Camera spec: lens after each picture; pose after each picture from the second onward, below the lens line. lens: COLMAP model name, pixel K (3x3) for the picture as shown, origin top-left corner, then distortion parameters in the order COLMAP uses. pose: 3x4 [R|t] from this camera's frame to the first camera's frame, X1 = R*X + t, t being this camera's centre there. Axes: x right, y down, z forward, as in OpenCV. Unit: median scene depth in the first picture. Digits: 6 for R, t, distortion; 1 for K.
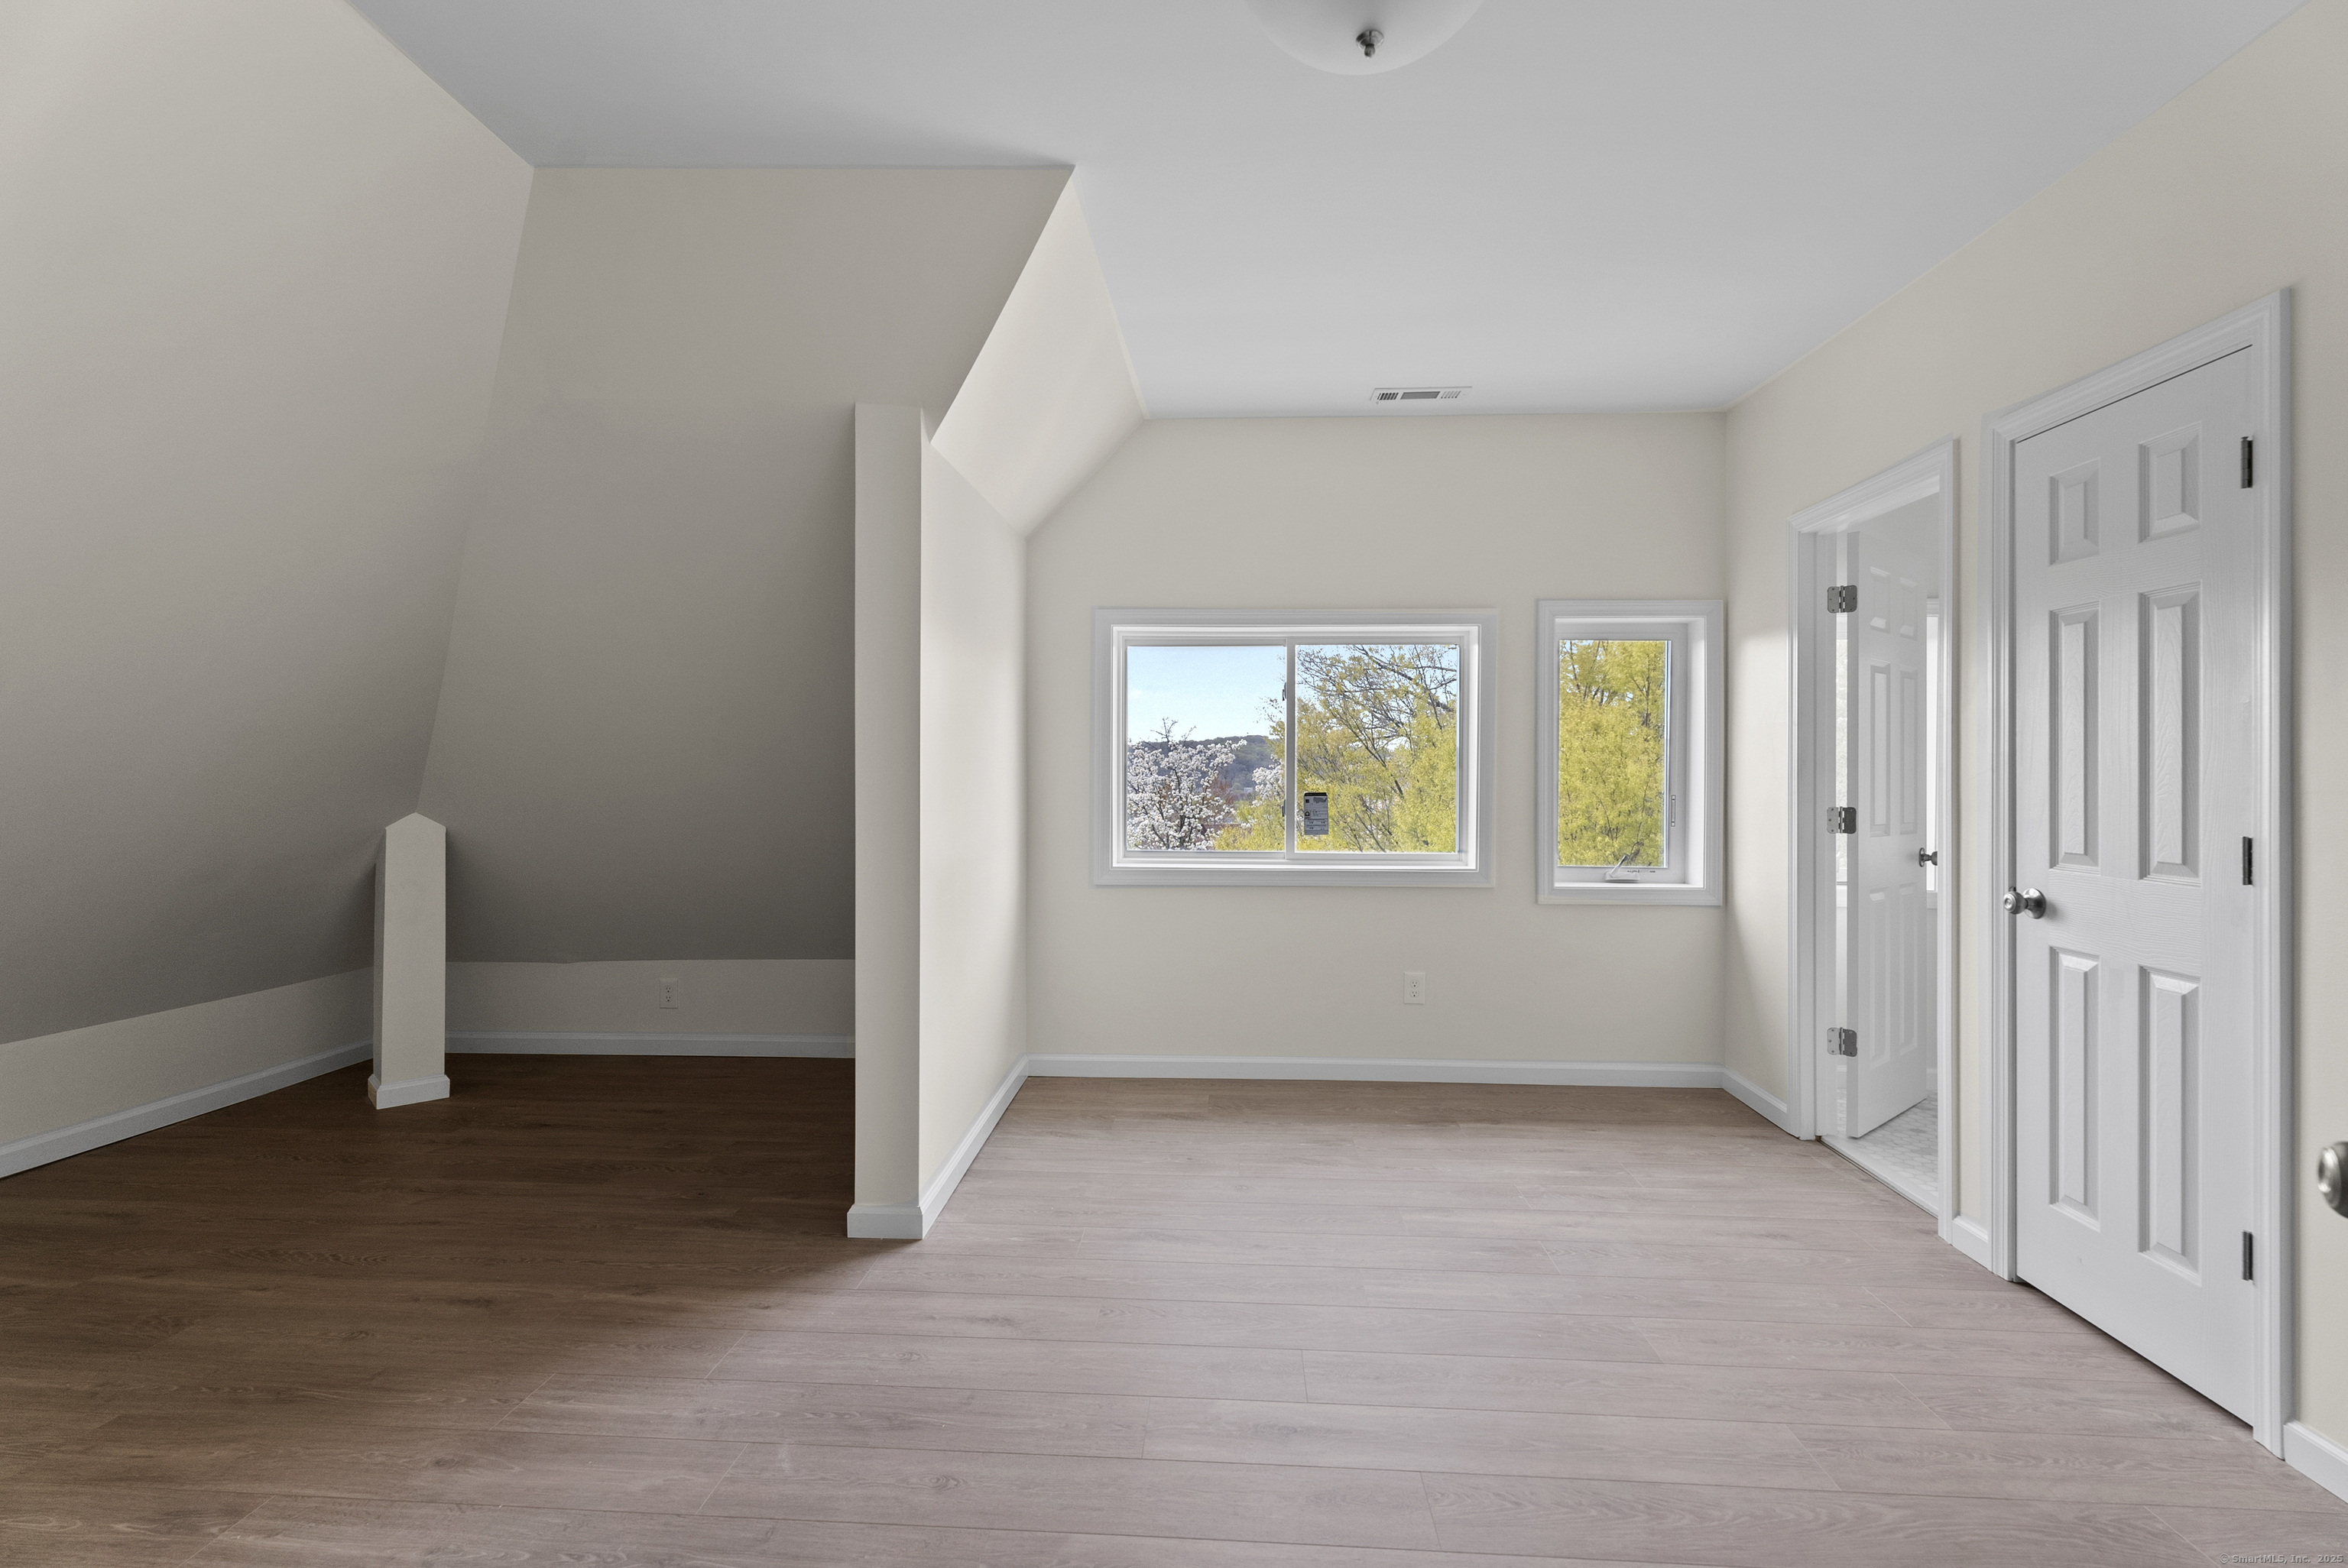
lens RADIAL K [[1062.0, 0, 1172.2], [0, 1062.0, 774.8], [0, 0, 1]] dist [0.006578, -0.001118]
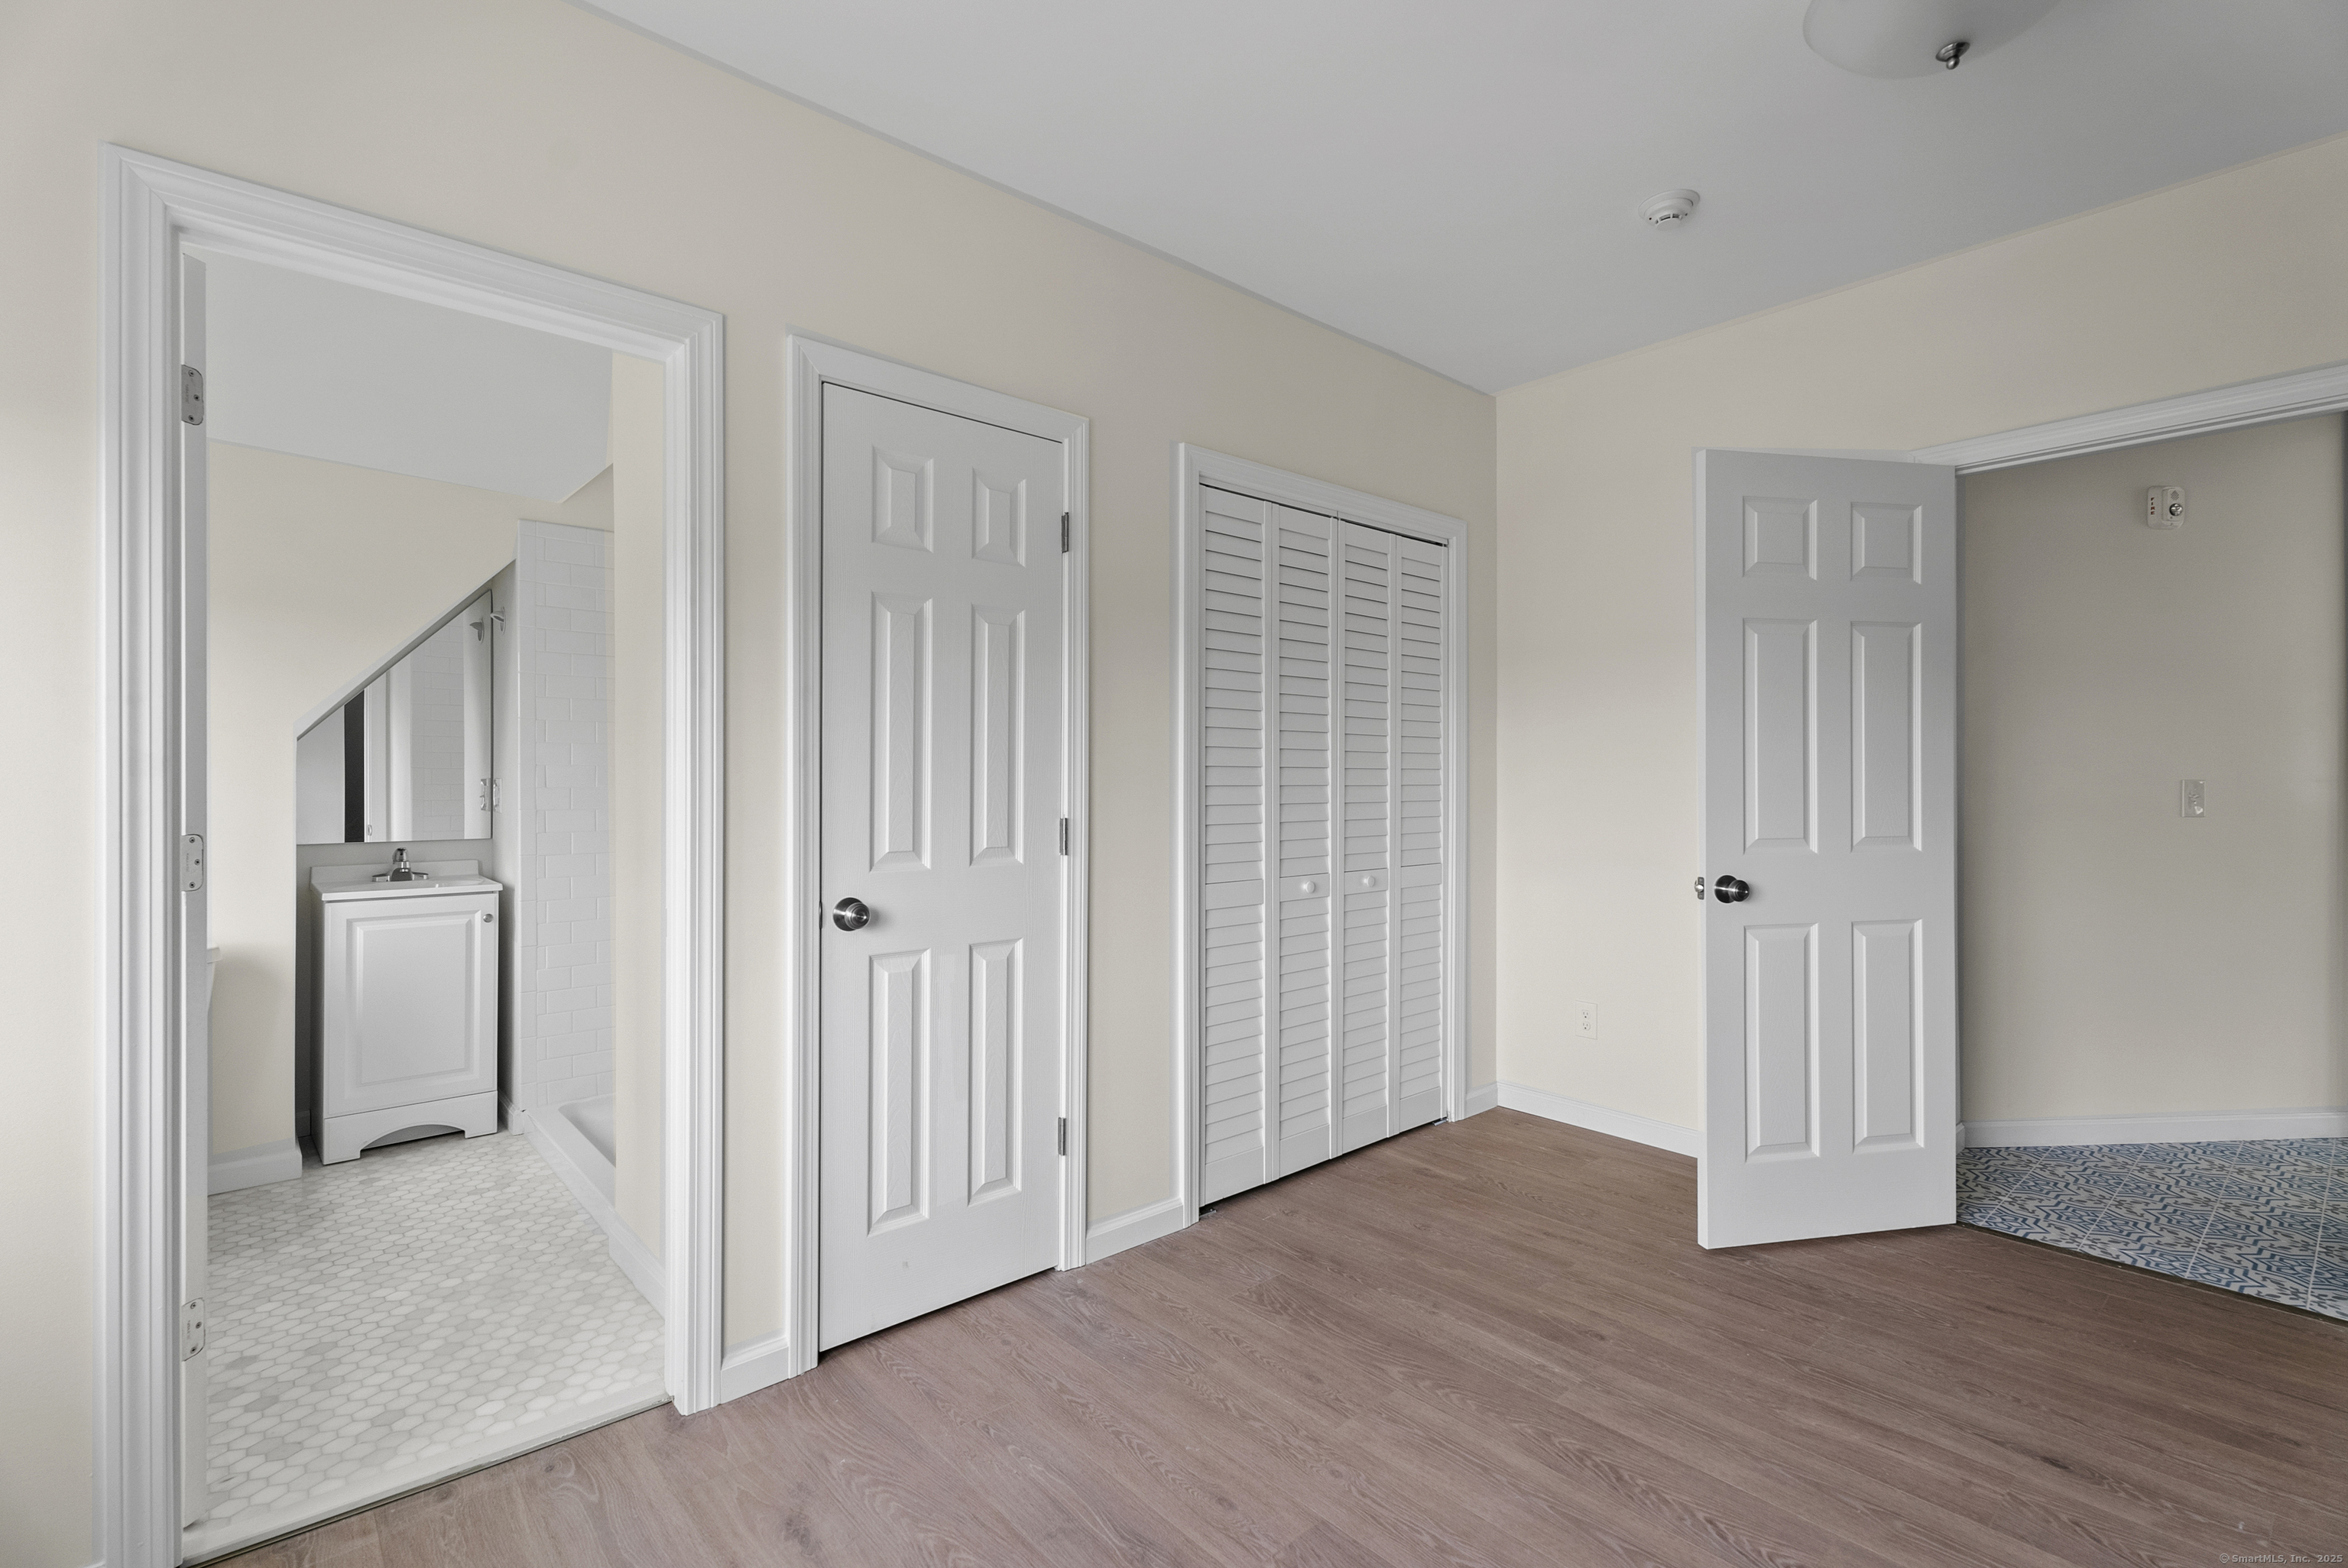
lens RADIAL K [[1044.9, 0, 1182.4], [0, 1044.9, 768.6], [0, 0, 1]] dist [-0.013407, -0.000394]
pose [[-0.706131, -0.007280, 0.708044, -0.004573], [-0.007396, 0.999968, 0.002905, -0.007018], [-0.708043, -0.003185, -0.706163, 1.512660]]
